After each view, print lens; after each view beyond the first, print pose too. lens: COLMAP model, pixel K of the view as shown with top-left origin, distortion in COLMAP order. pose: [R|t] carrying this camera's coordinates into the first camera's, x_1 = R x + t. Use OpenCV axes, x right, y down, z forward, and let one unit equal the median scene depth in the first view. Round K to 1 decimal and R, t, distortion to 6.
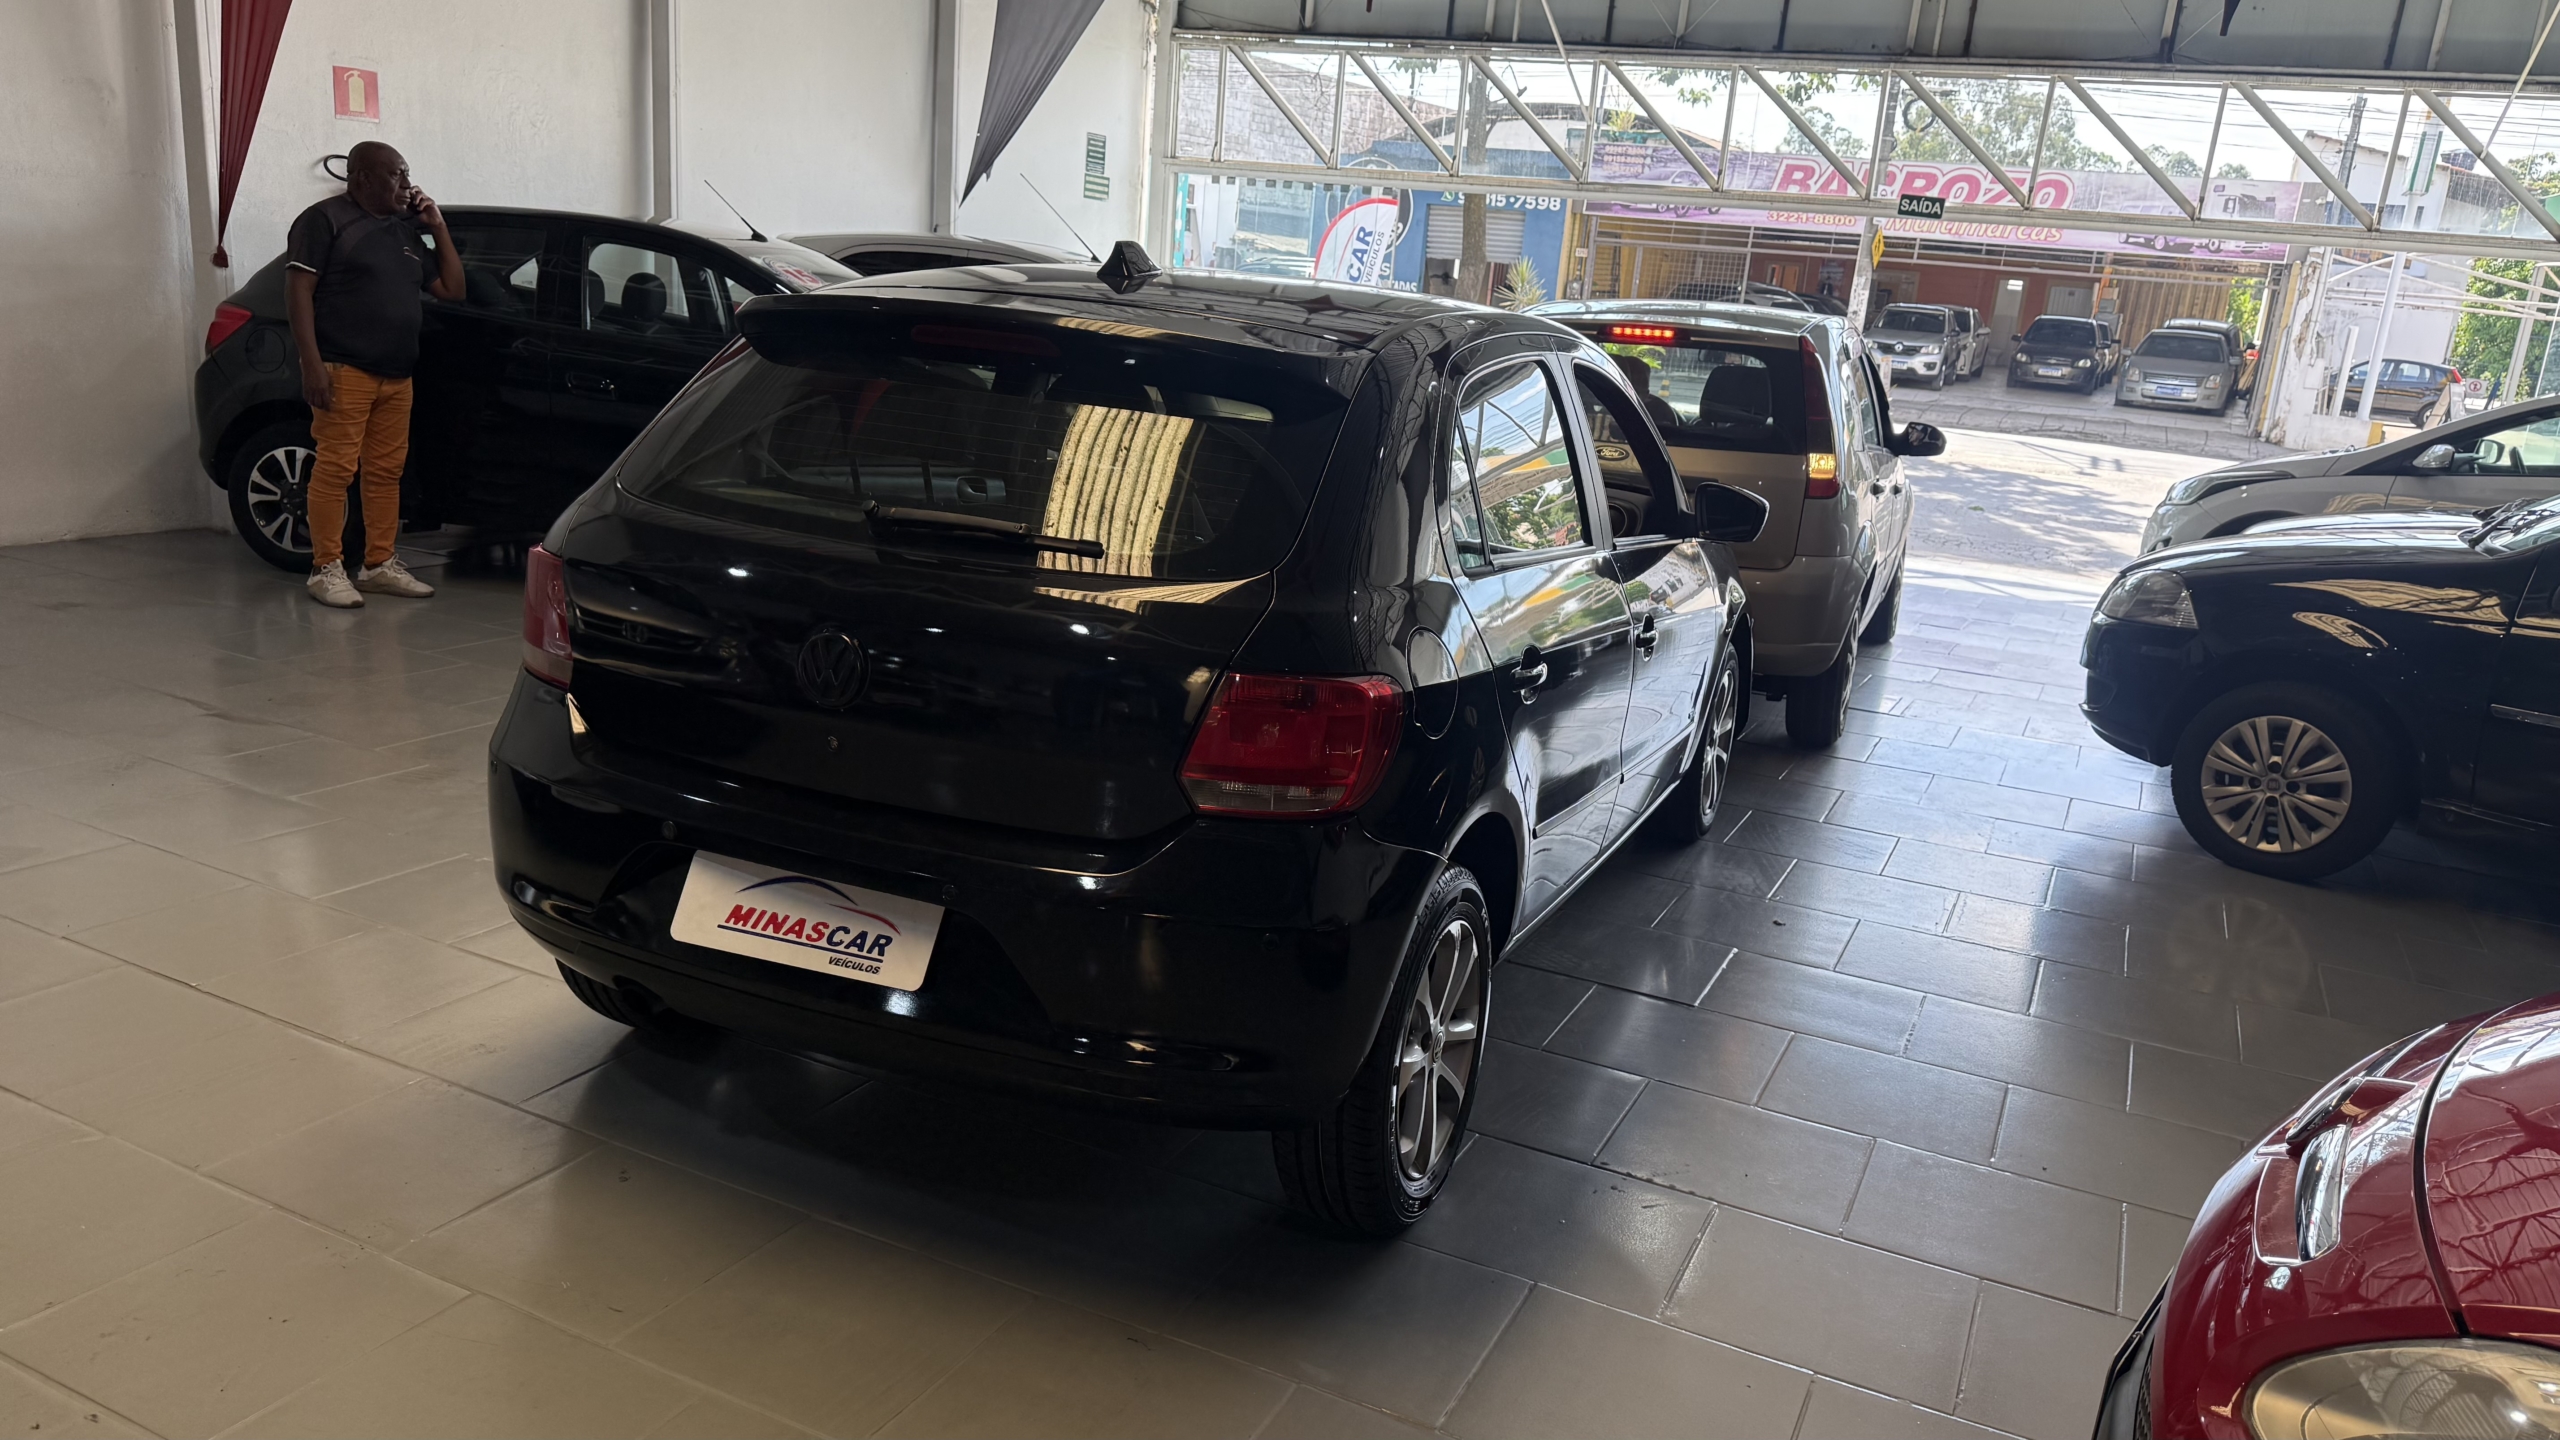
lens RADIAL K [[1819.1, 0, 1288.5], [0, 1819.1, 811.7], [0, 0, 1]] dist [0.021924, -0.008145]
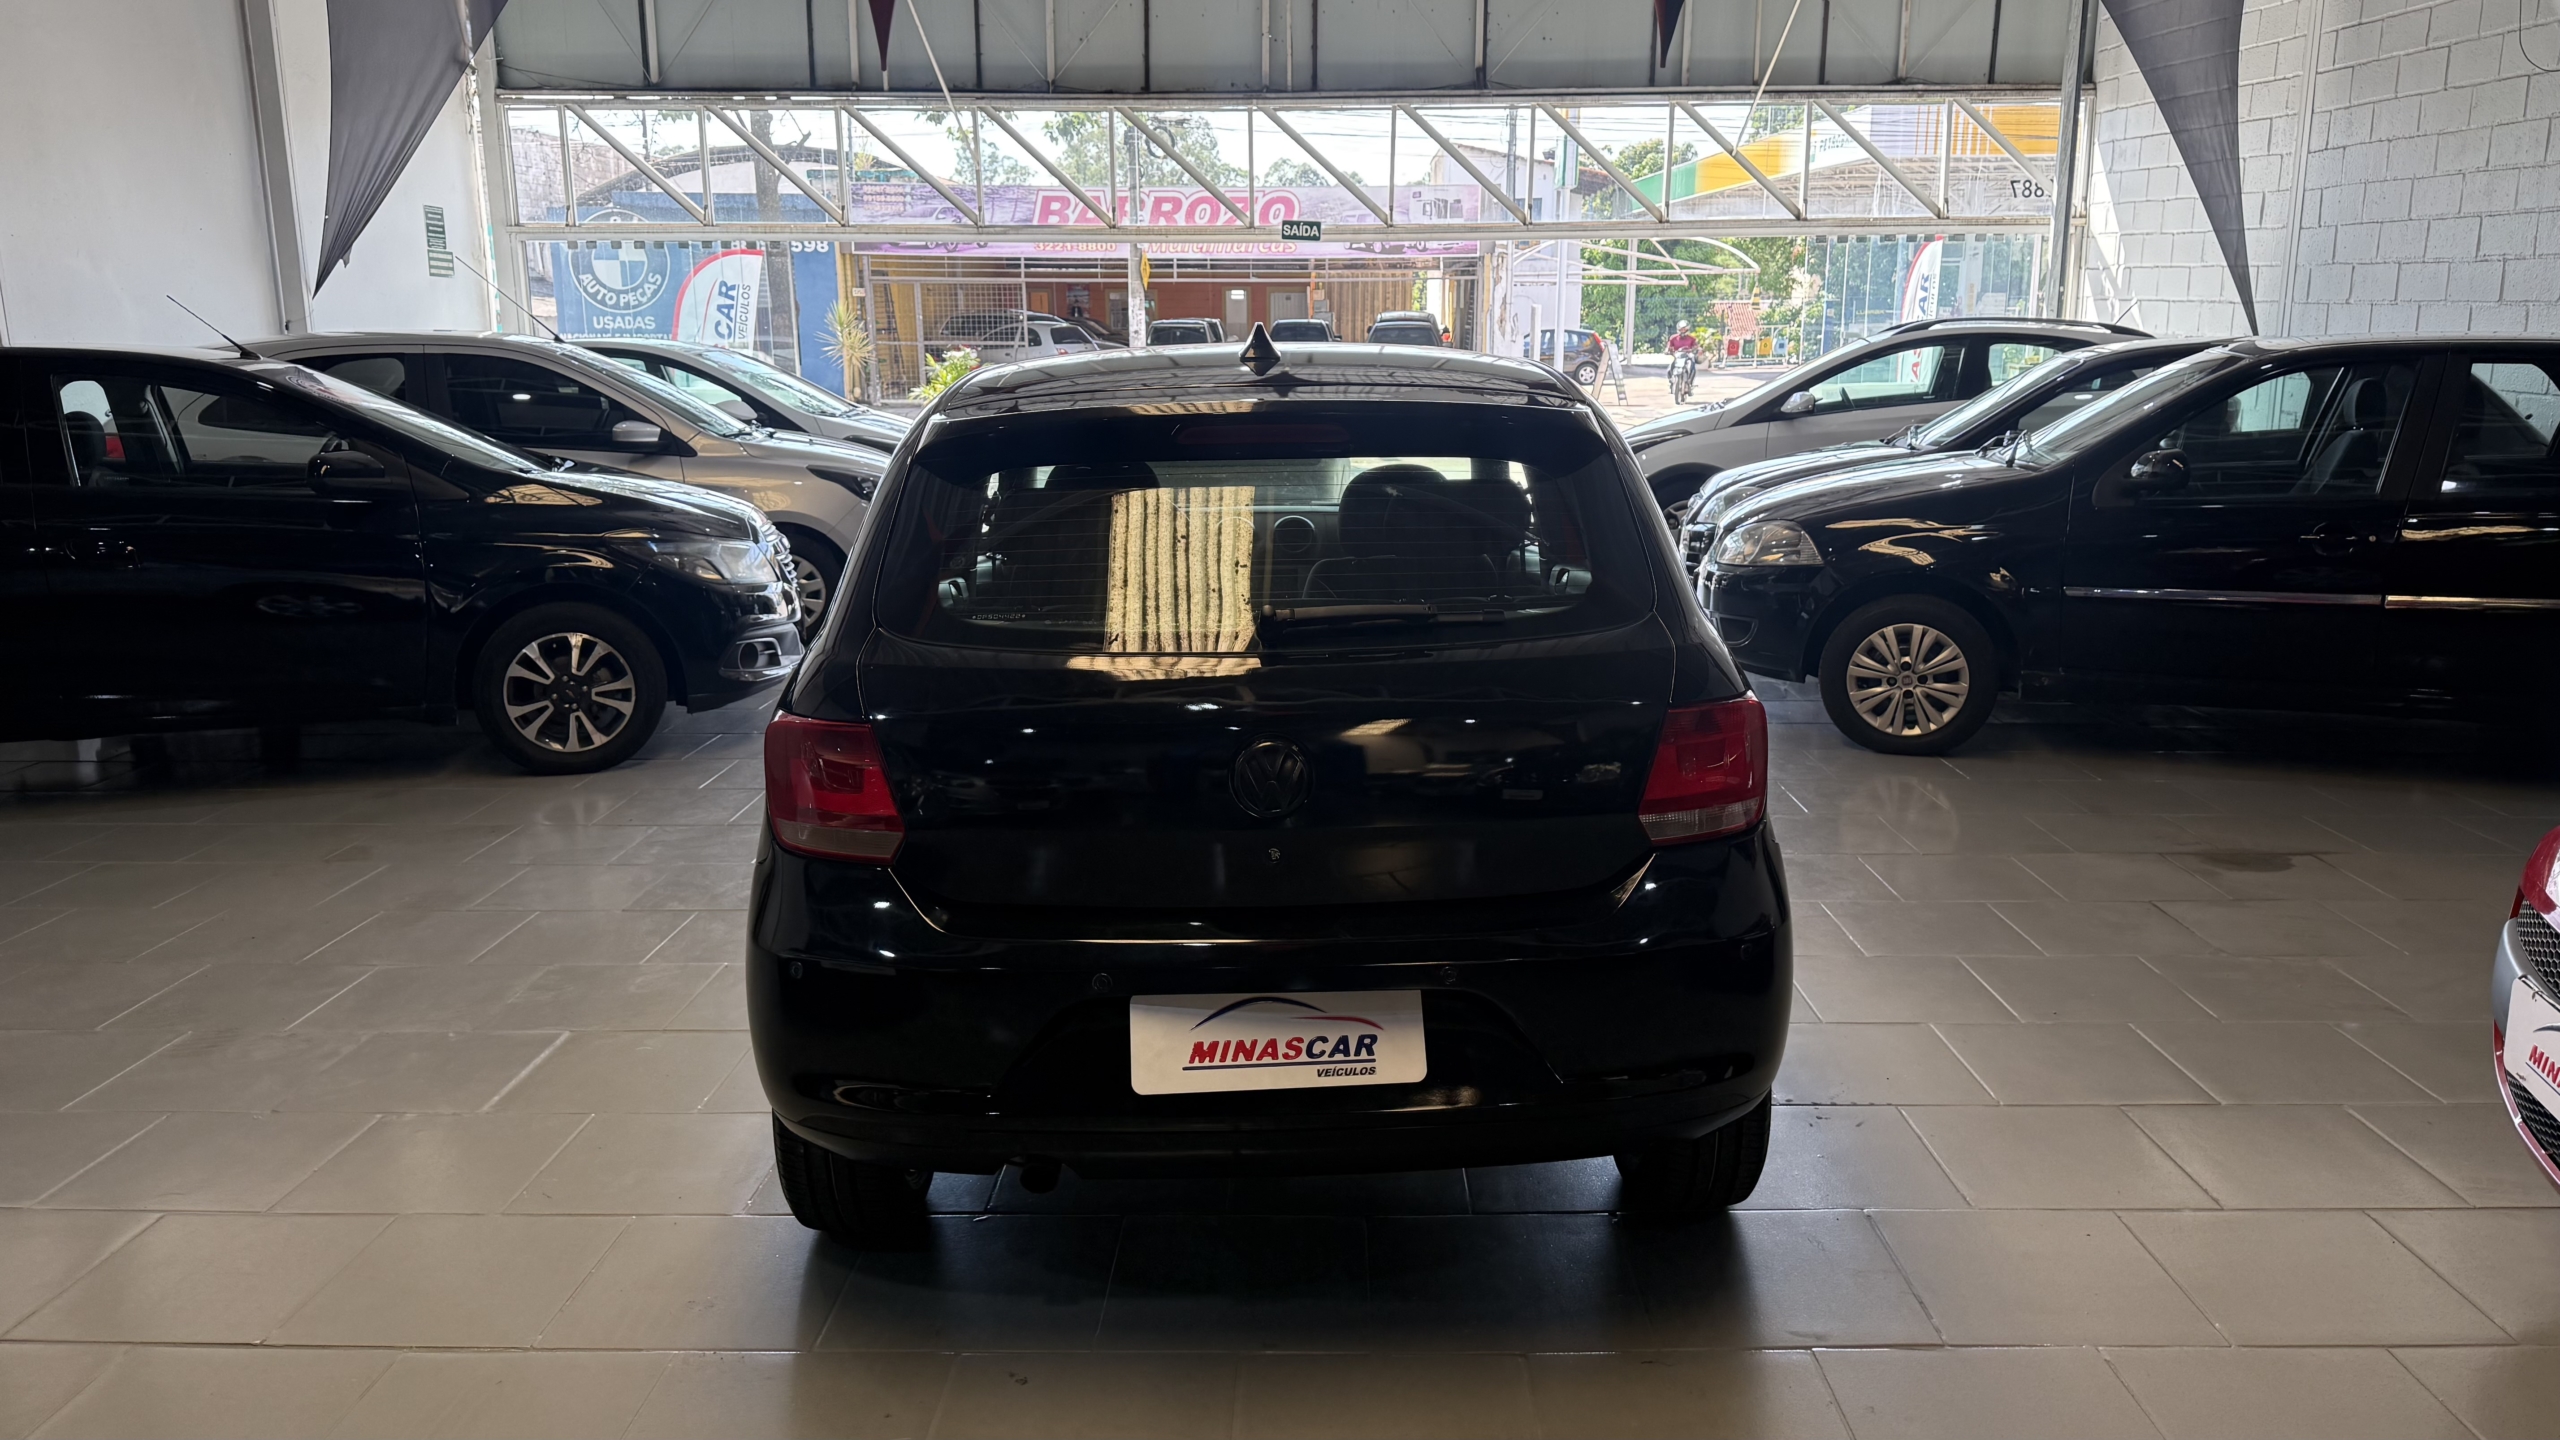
lens RADIAL K [[1761.3, 0, 1283.8], [0, 1761.3, 779.2], [0, 0, 1]] dist [0.222423, -0.373128]
pose [[0.908966, -0.185286, 0.373429, -0.109584], [0.196078, 0.980545, 0.009248, -0.015945], [-0.367877, 0.064815, 0.927613, 0.019674]]
